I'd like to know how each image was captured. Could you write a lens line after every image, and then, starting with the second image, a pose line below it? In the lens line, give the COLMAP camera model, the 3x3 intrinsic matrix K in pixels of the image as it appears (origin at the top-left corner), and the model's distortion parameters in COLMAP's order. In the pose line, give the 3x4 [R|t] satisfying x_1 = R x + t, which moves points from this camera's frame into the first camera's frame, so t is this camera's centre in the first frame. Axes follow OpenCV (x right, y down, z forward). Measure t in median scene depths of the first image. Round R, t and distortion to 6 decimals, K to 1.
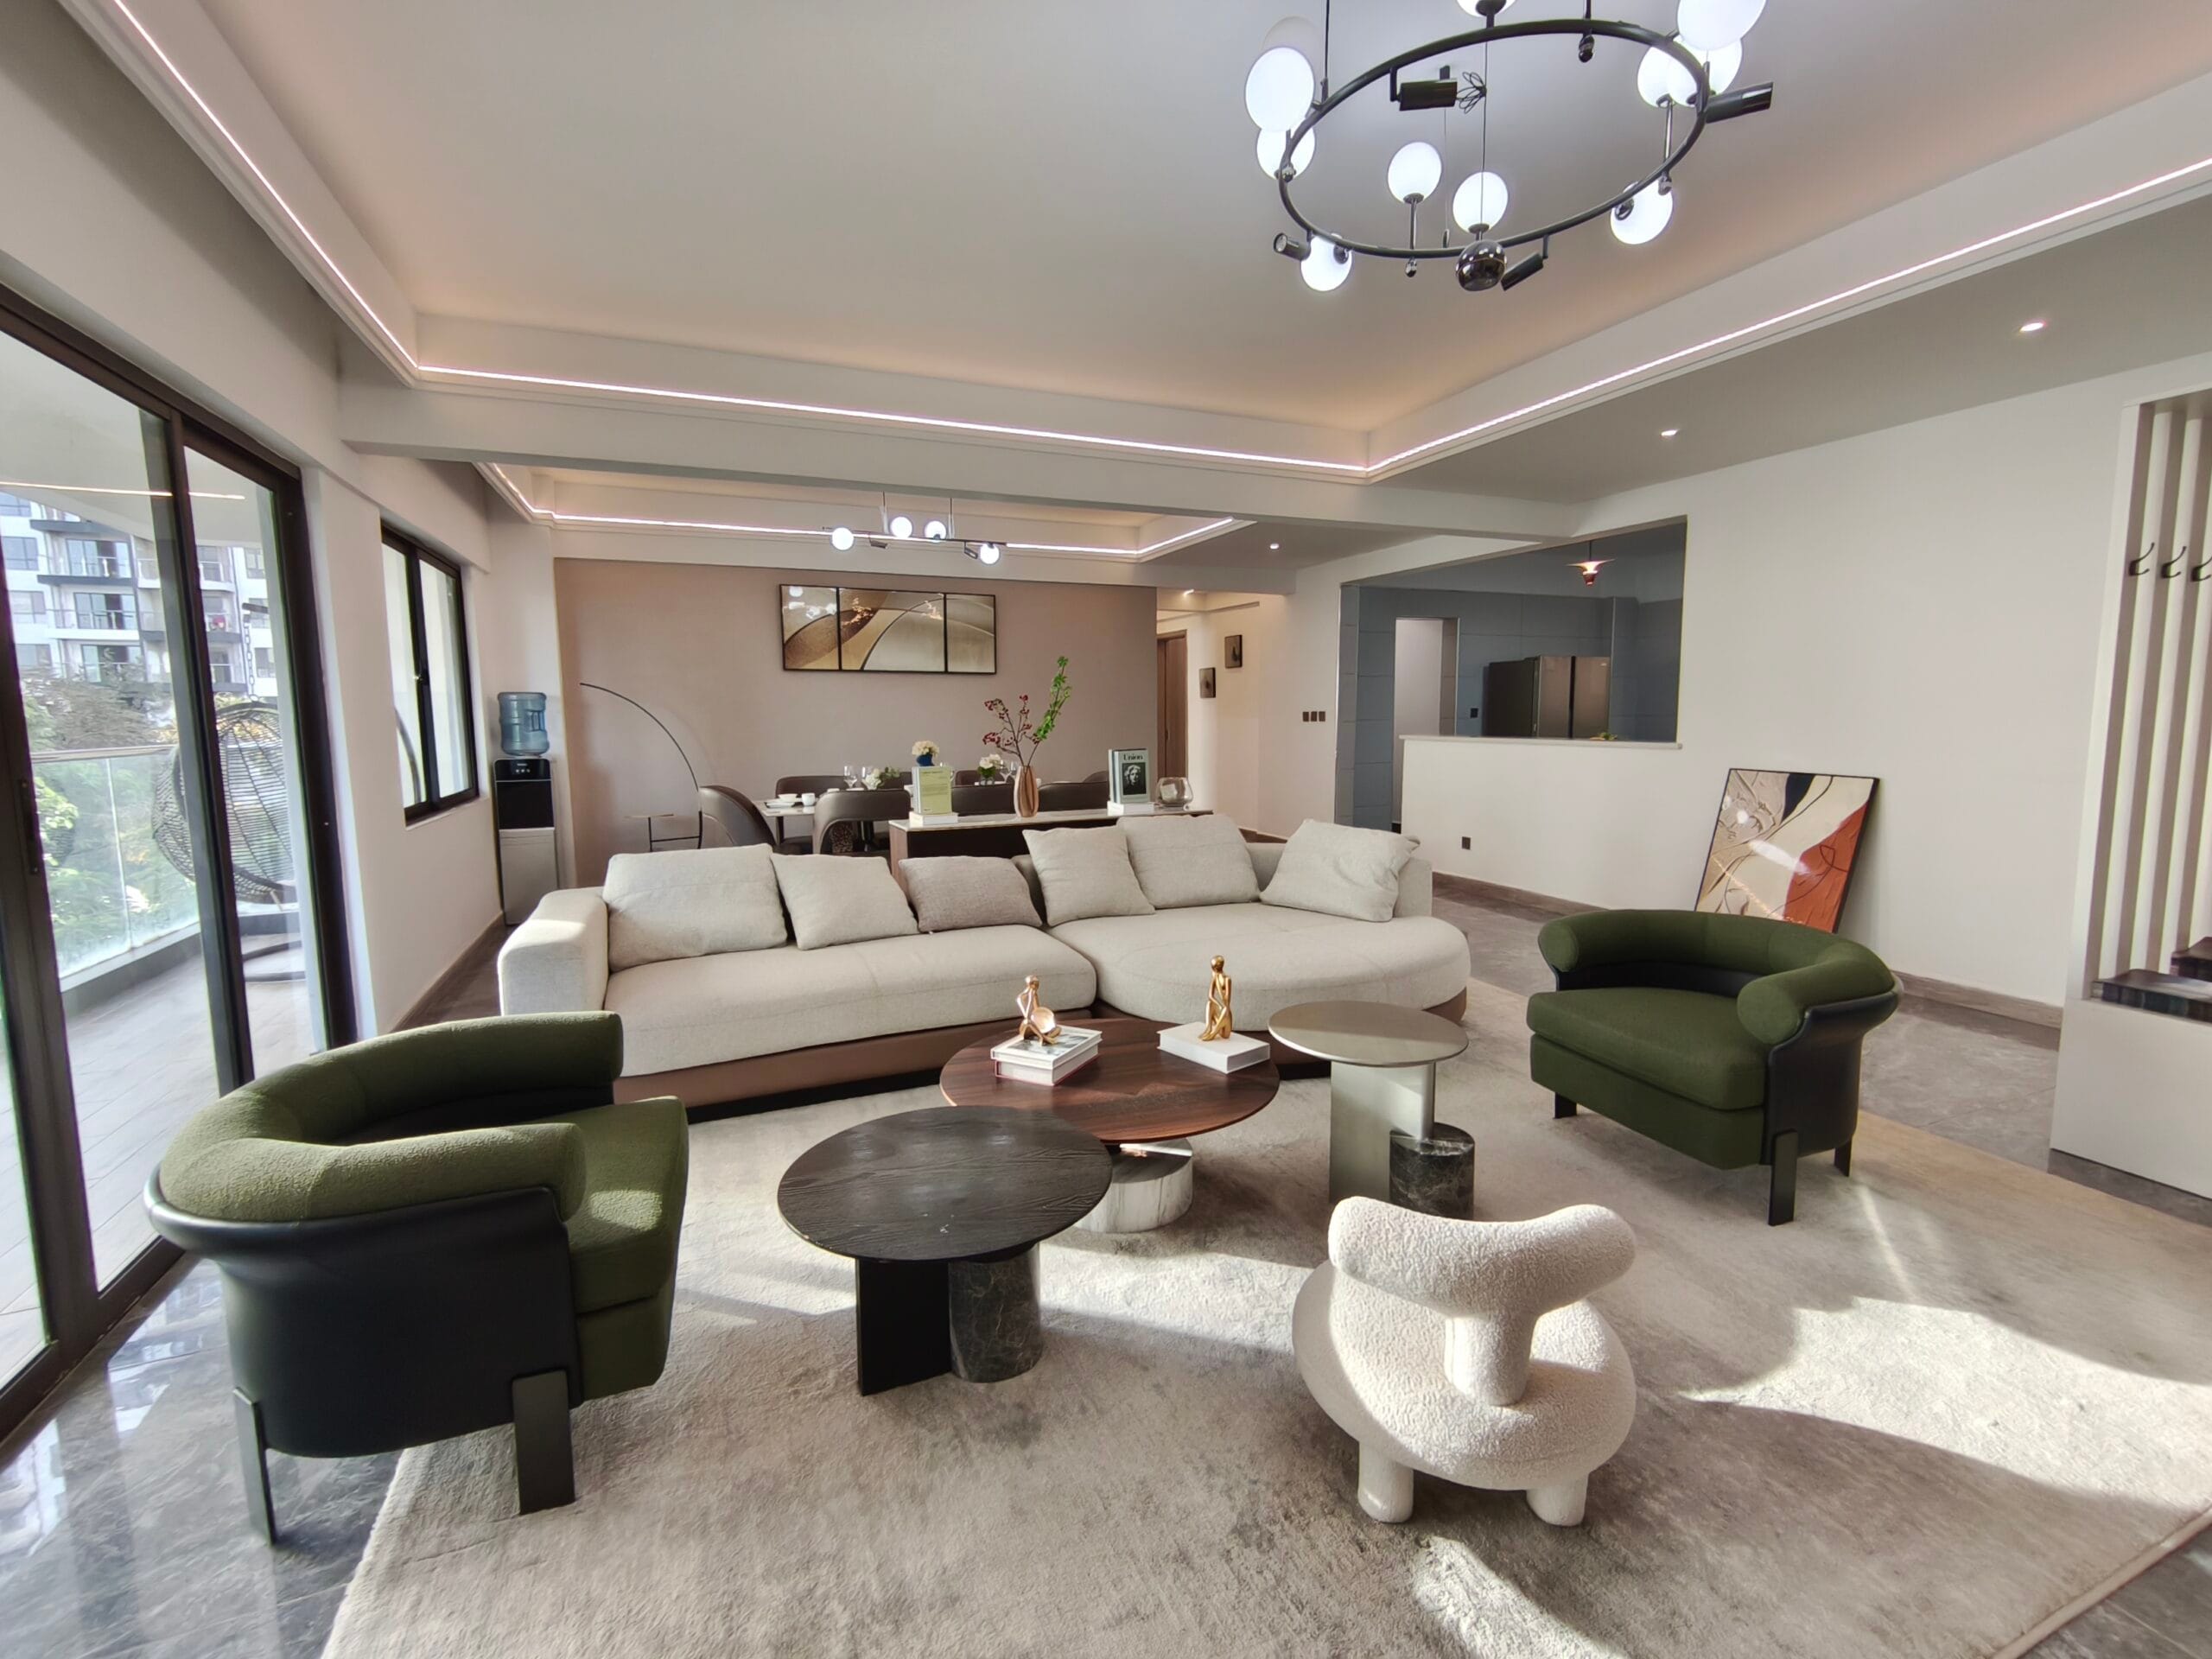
lens RADIAL K [[979.9, 0, 1108.4], [0, 979.9, 832.0], [0, 0, 1]] dist [0.003245, 0.001457]
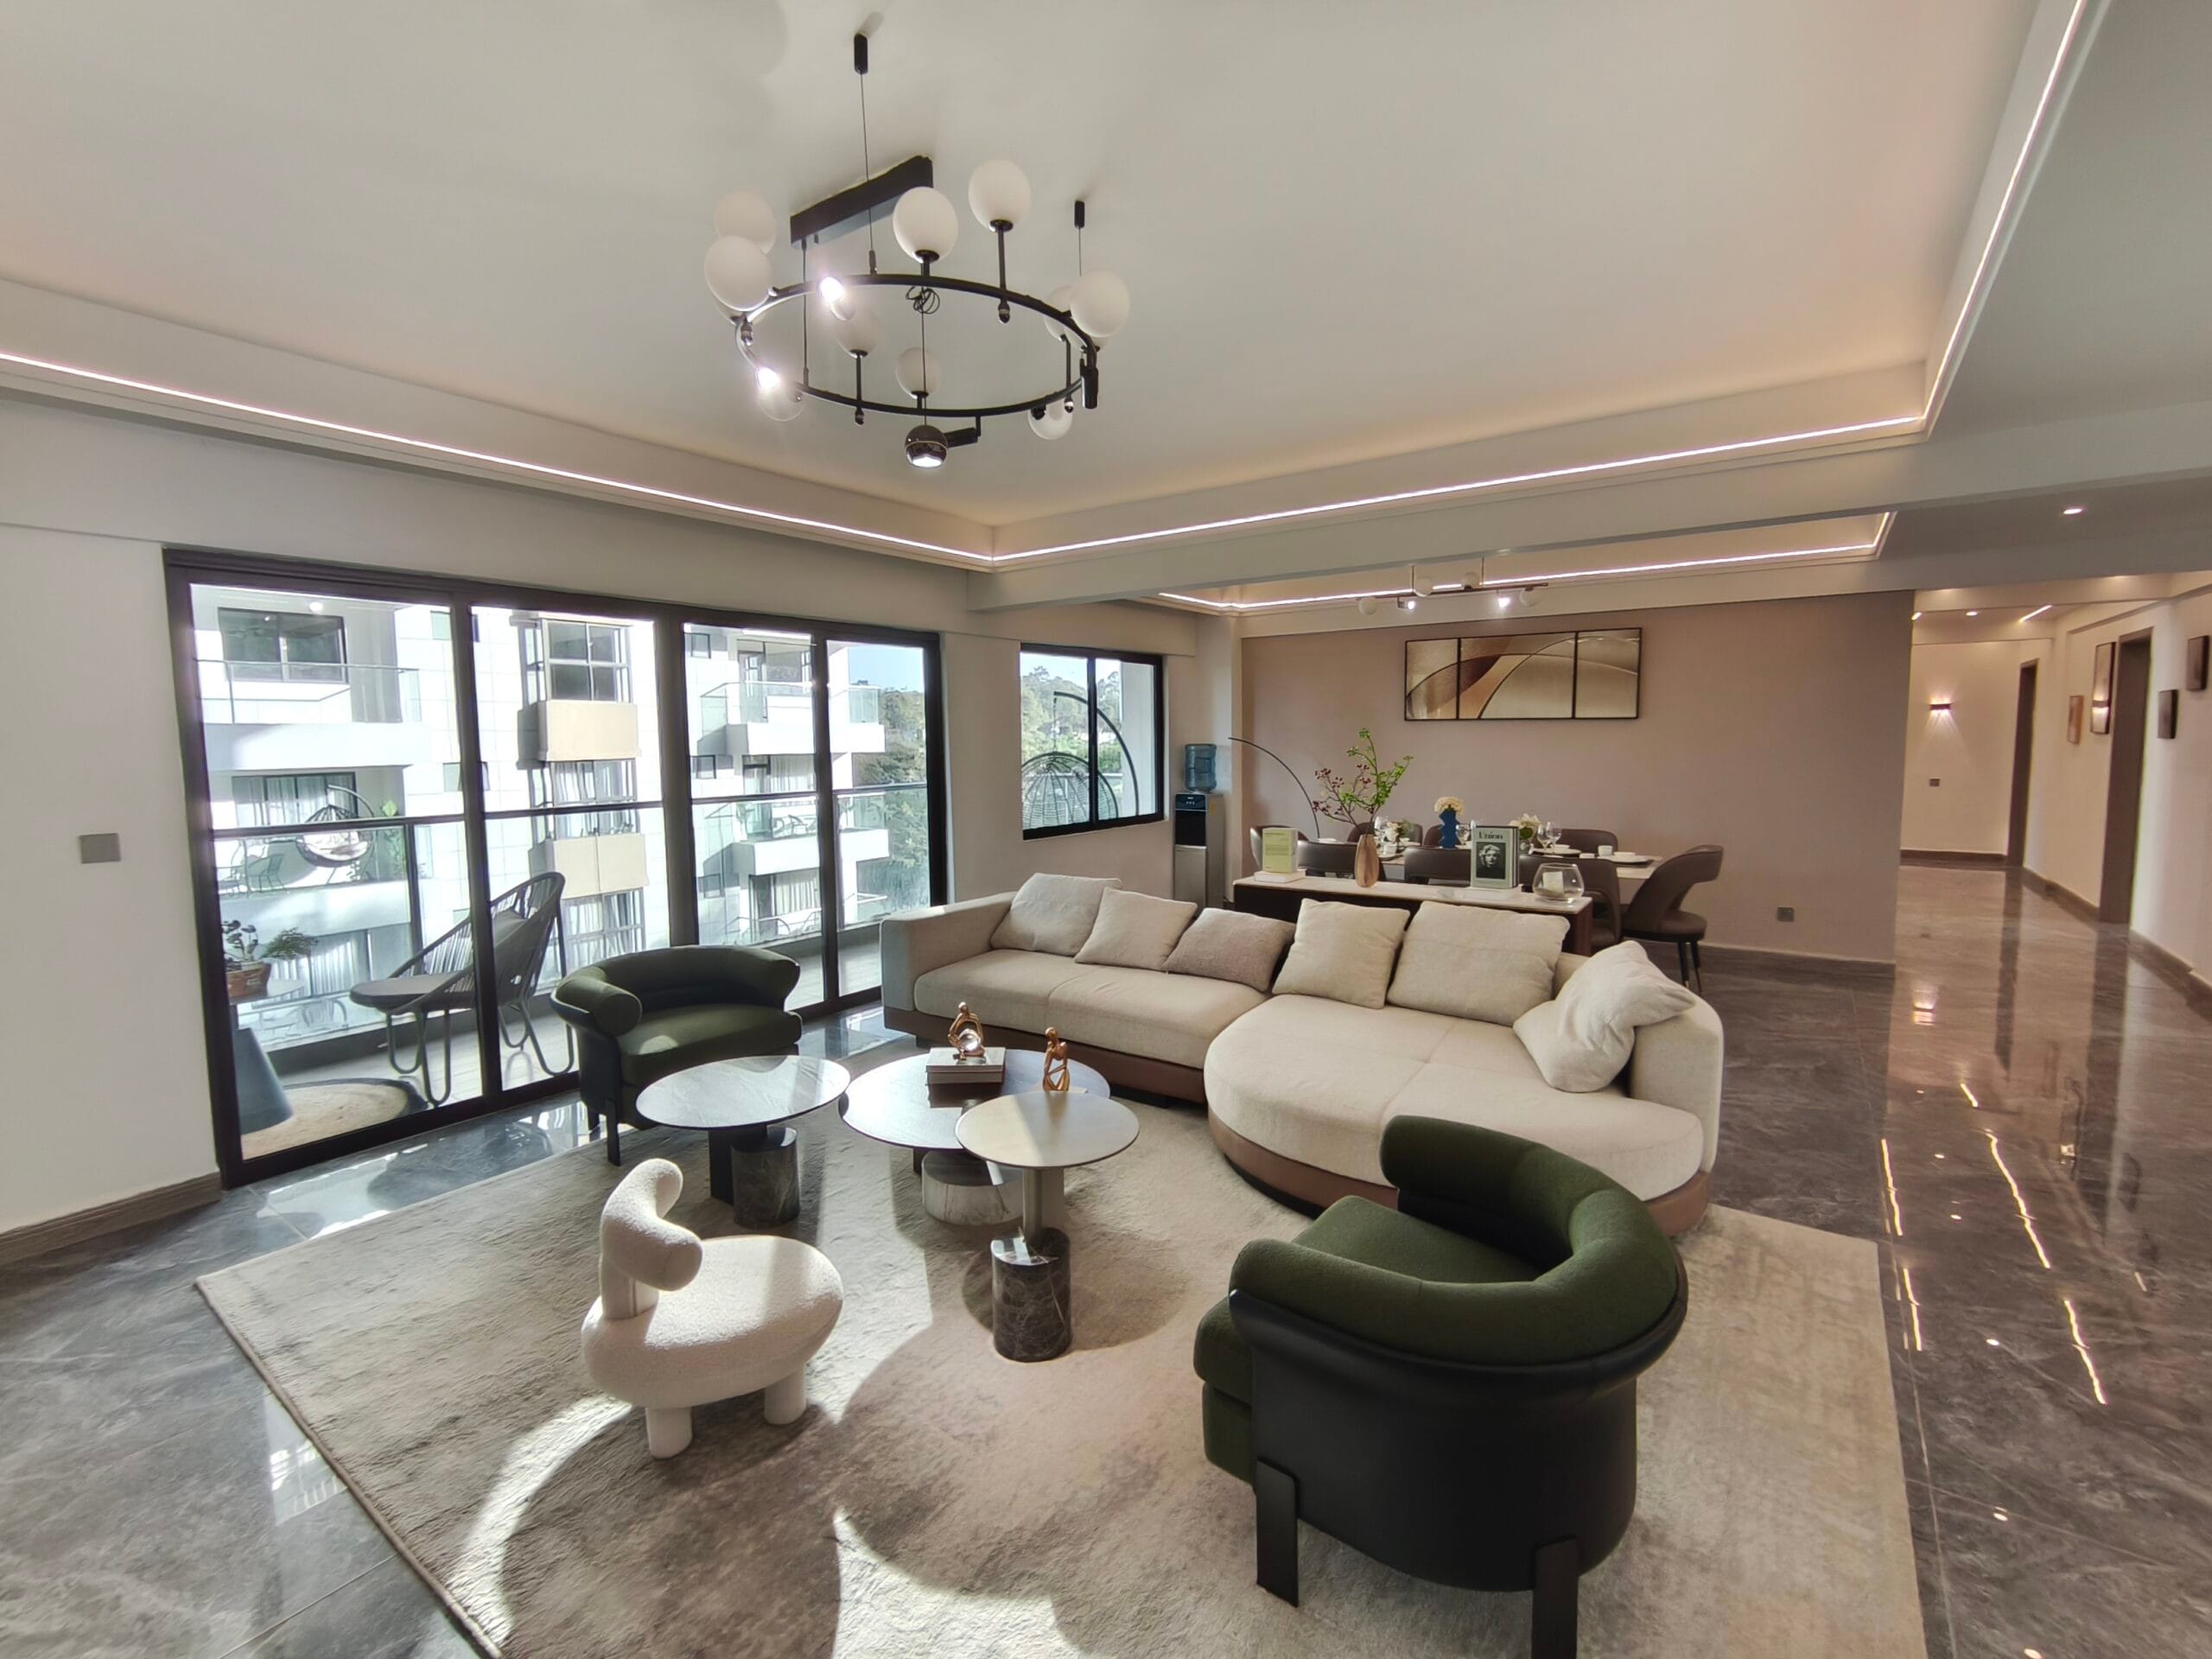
lens RADIAL K [[979.9, 0, 1112.3], [0, 979.9, 833.4], [0, 0, 1]] dist [0.003245, 0.001457]
pose [[0.514357, 0.089848, -0.852856, 0.457053], [-0.096602, 0.994237, 0.046482, -0.065798], [0.852118, 0.058479, 0.520072, 0.191745]]
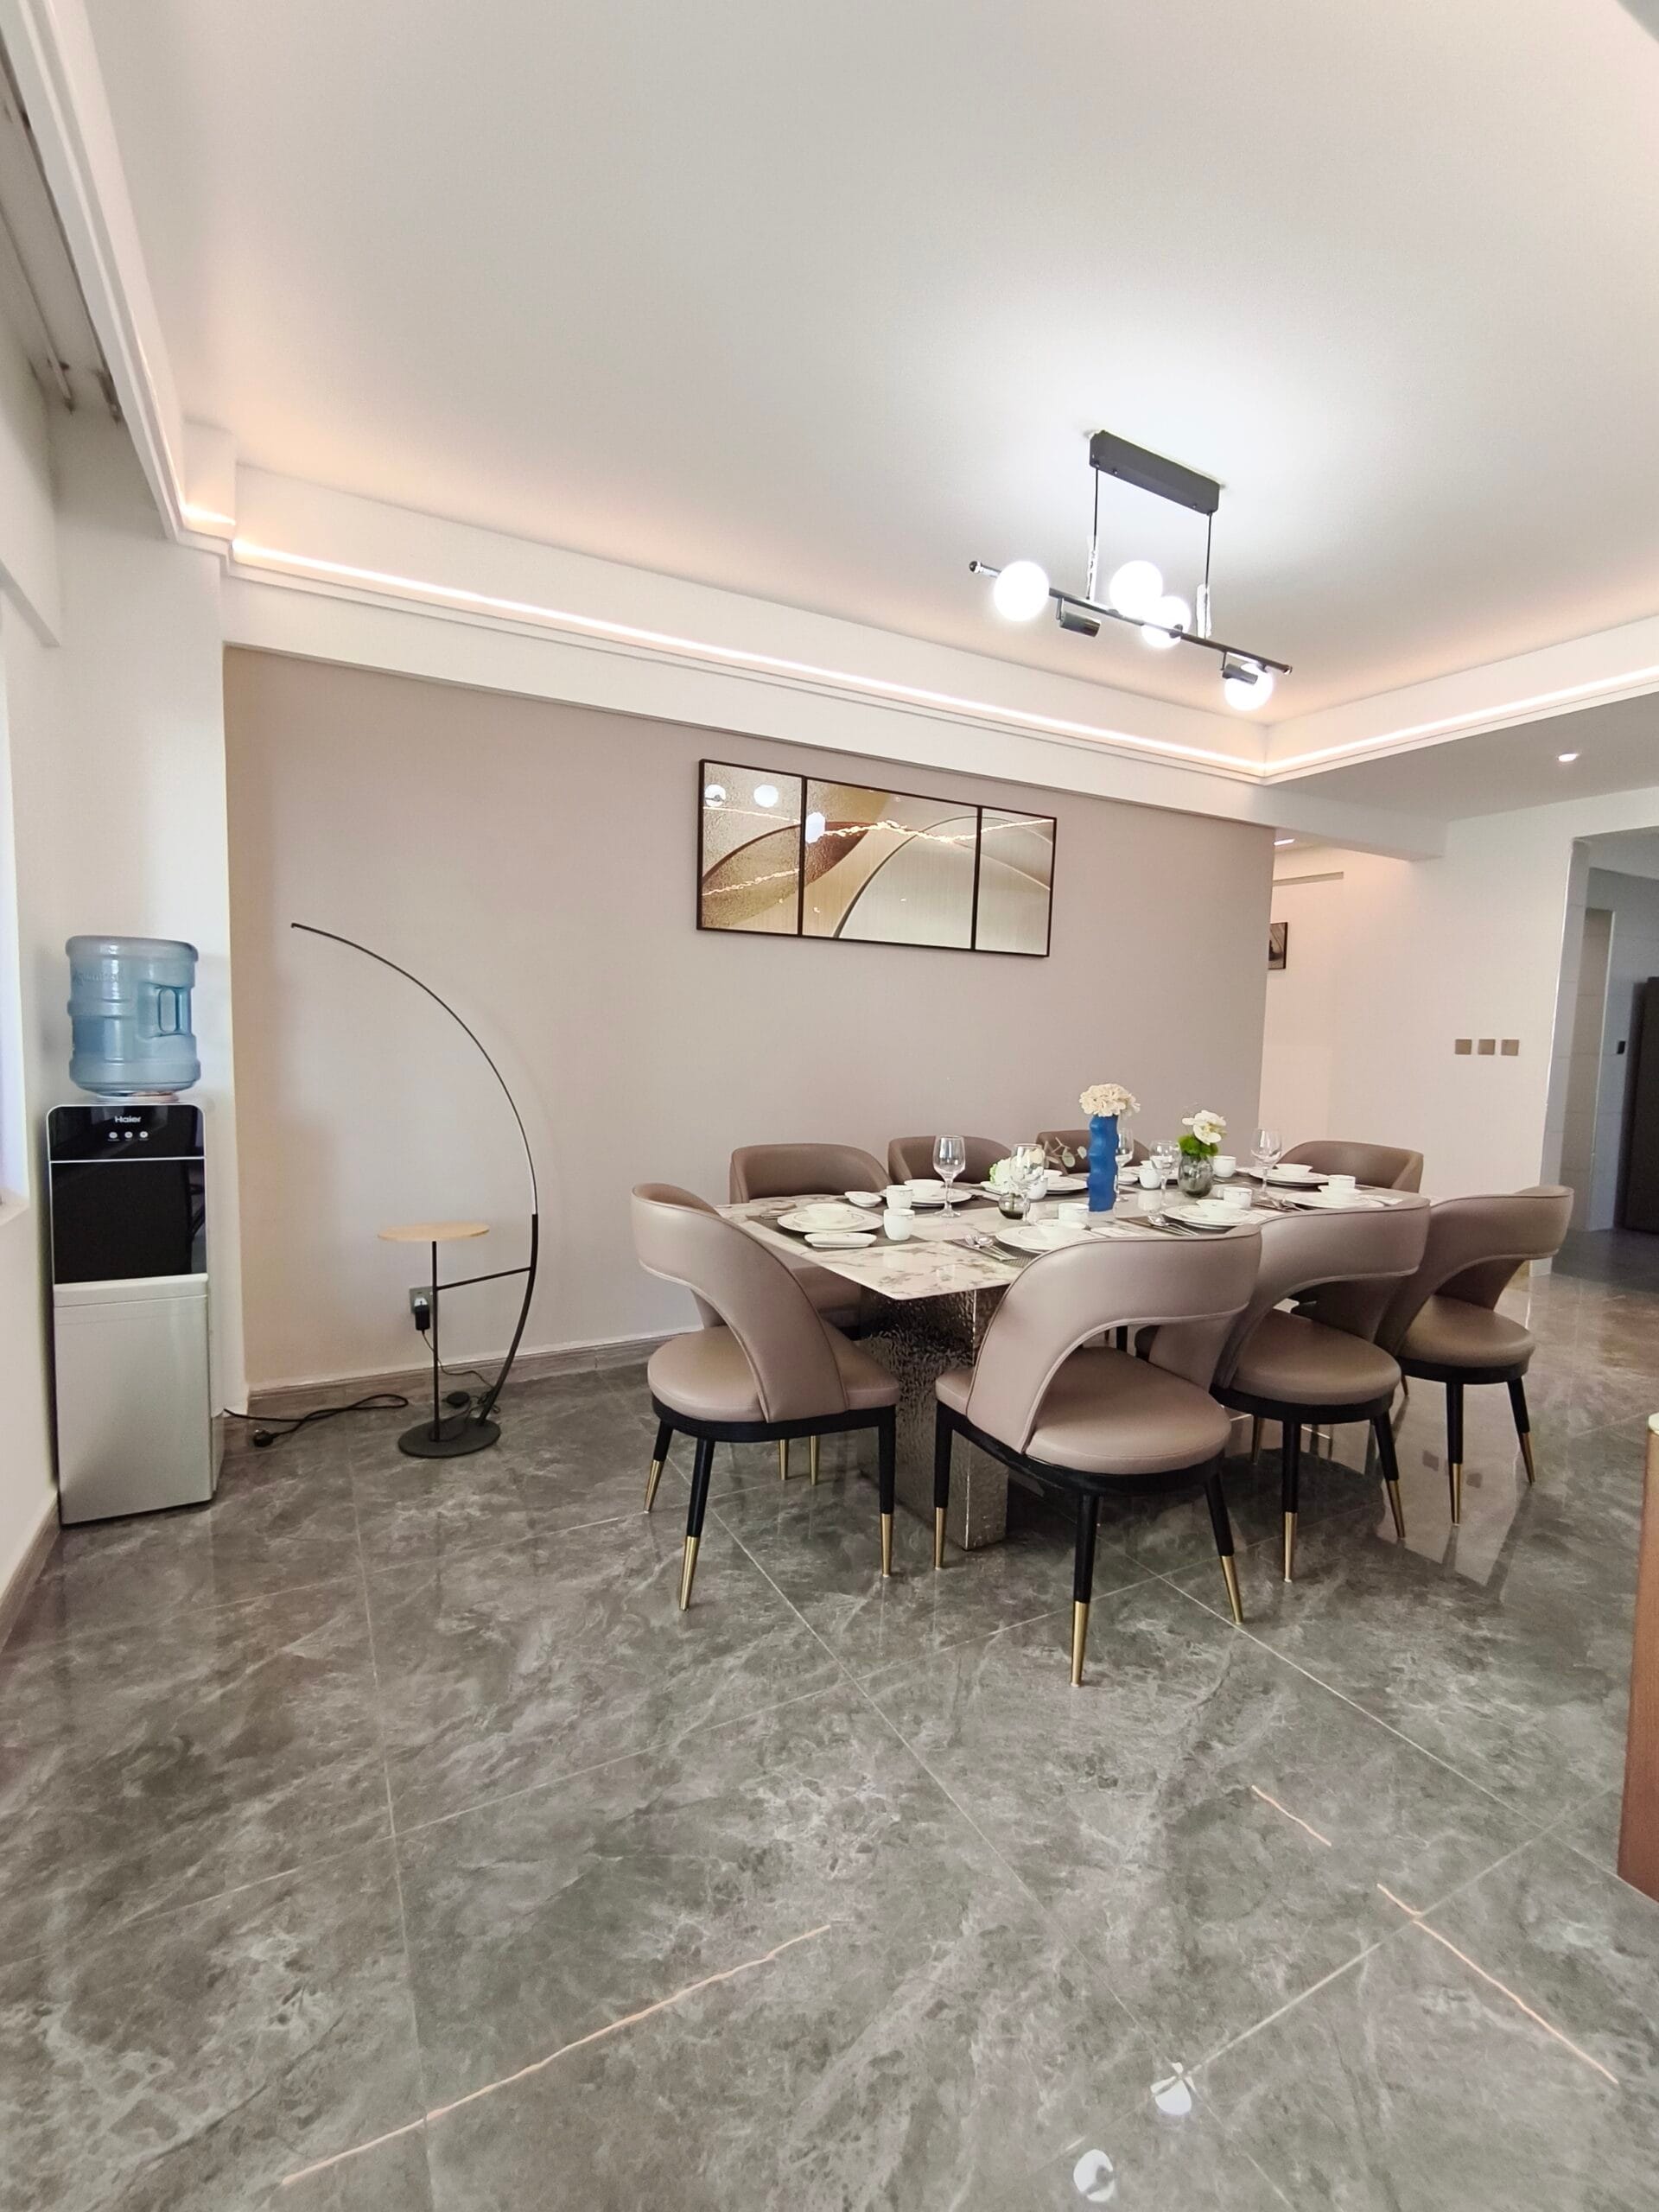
lens RADIAL K [[979.9, 0, 919.2], [0, 979.9, 1121.8], [0, 0, 1]] dist [0.003245, 0.001457]
pose [[0.991284, 0.022209, 0.129860, -0.304460], [-0.019696, 0.999594, -0.020604, -0.061098], [-0.130265, 0.017867, 0.991318, 0.519277]]
